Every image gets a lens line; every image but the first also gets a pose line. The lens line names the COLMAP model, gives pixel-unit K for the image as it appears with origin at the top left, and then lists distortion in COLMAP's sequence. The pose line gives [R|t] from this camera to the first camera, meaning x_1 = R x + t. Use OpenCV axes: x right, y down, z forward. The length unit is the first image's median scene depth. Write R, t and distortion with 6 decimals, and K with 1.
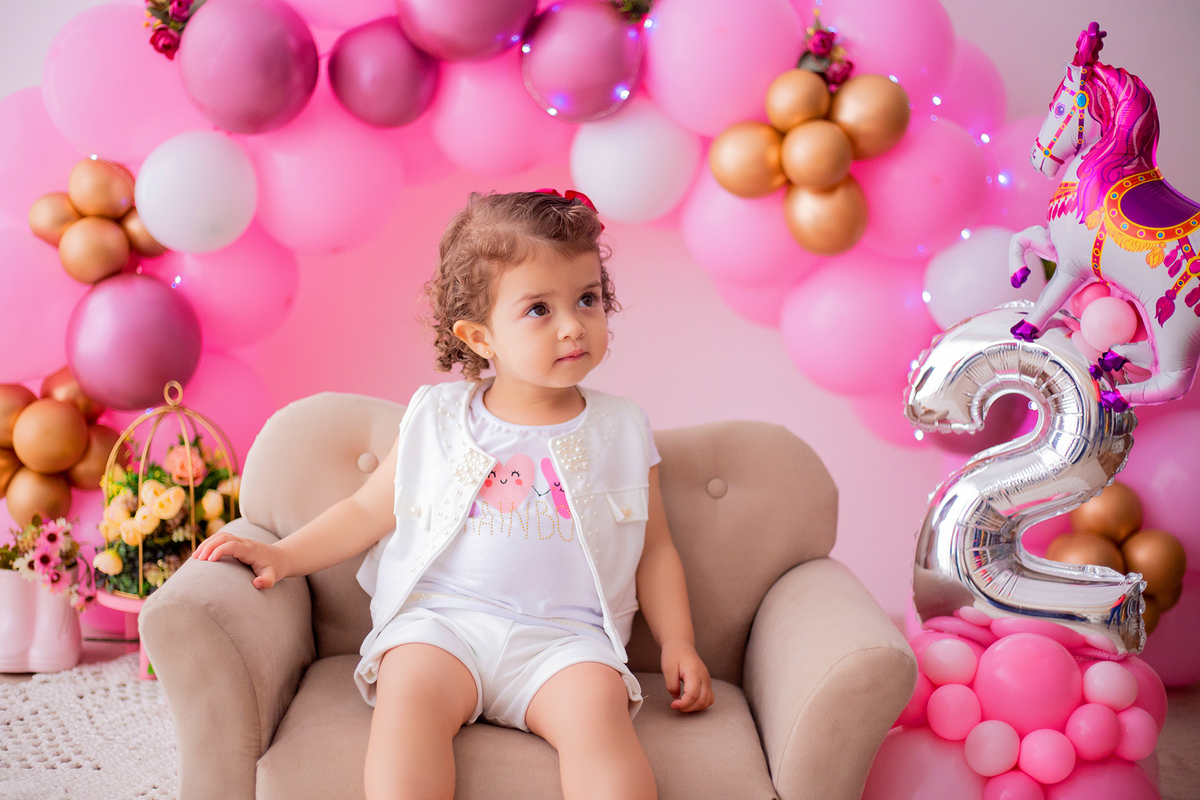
lens RADIAL K [[1847.9, 0, 591.6], [0, 1847.9, 416.2], [0, 0, 1]] dist [-0.119307, 0.000000]
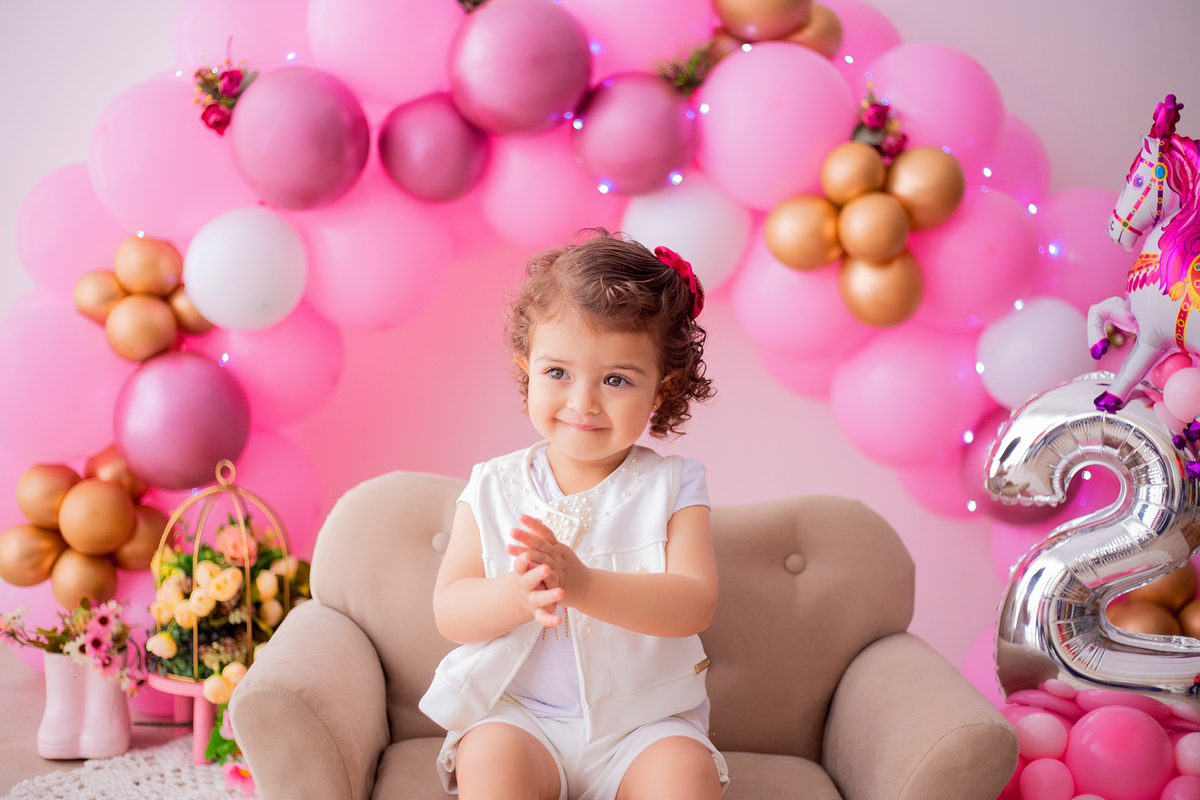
lens RADIAL K [[1847.9, 0, 599.9], [0, 1847.9, 412.1], [0, 0, 1]] dist [-0.119307, 0.000000]
pose [[0.999690, -0.010307, 0.022645, -0.049354], [0.011193, 0.999163, -0.039332, -0.003909], [-0.022220, 0.039574, 0.998970, 0.007642]]
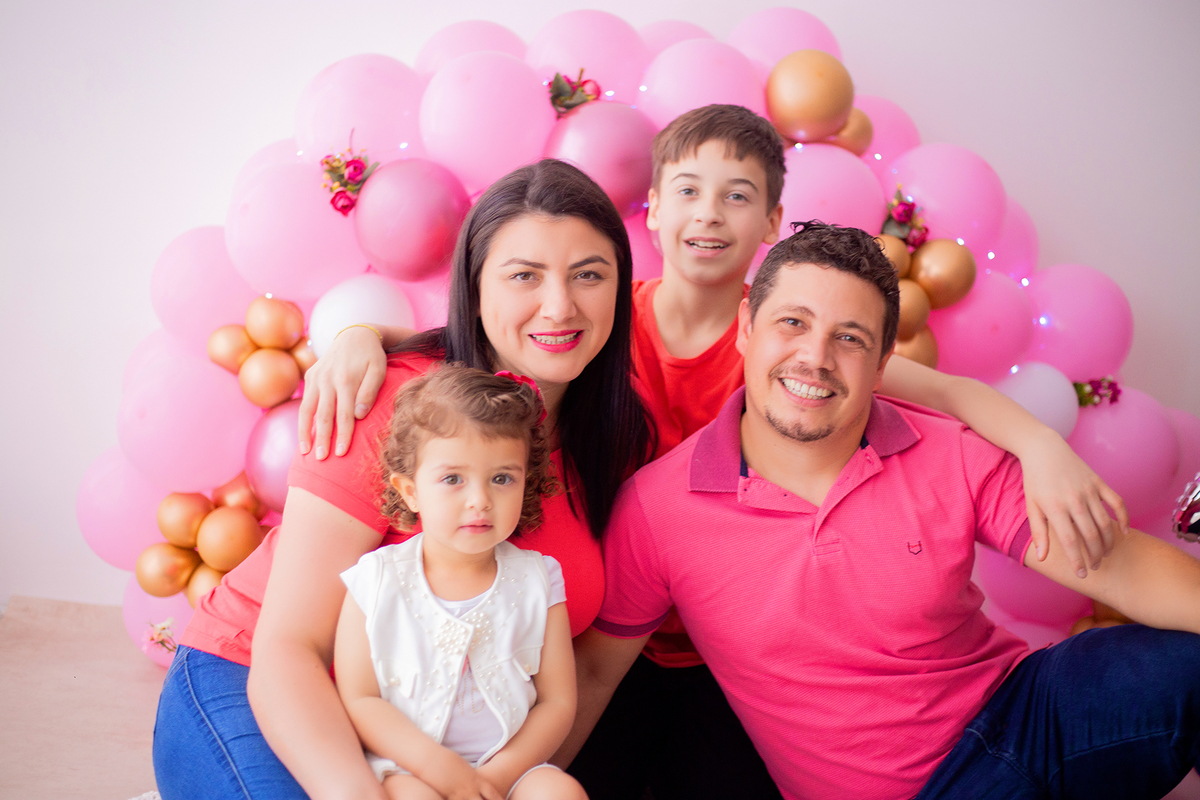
lens RADIAL K [[1847.9, 0, 610.5], [0, 1847.9, 393.2], [0, 0, 1]] dist [-0.119307, 0.000000]
pose [[0.996740, 0.003019, 0.080622, -0.158813], [-0.003241, 0.999991, 0.002626, -0.088161], [-0.080614, -0.002879, 0.996741, -0.172345]]
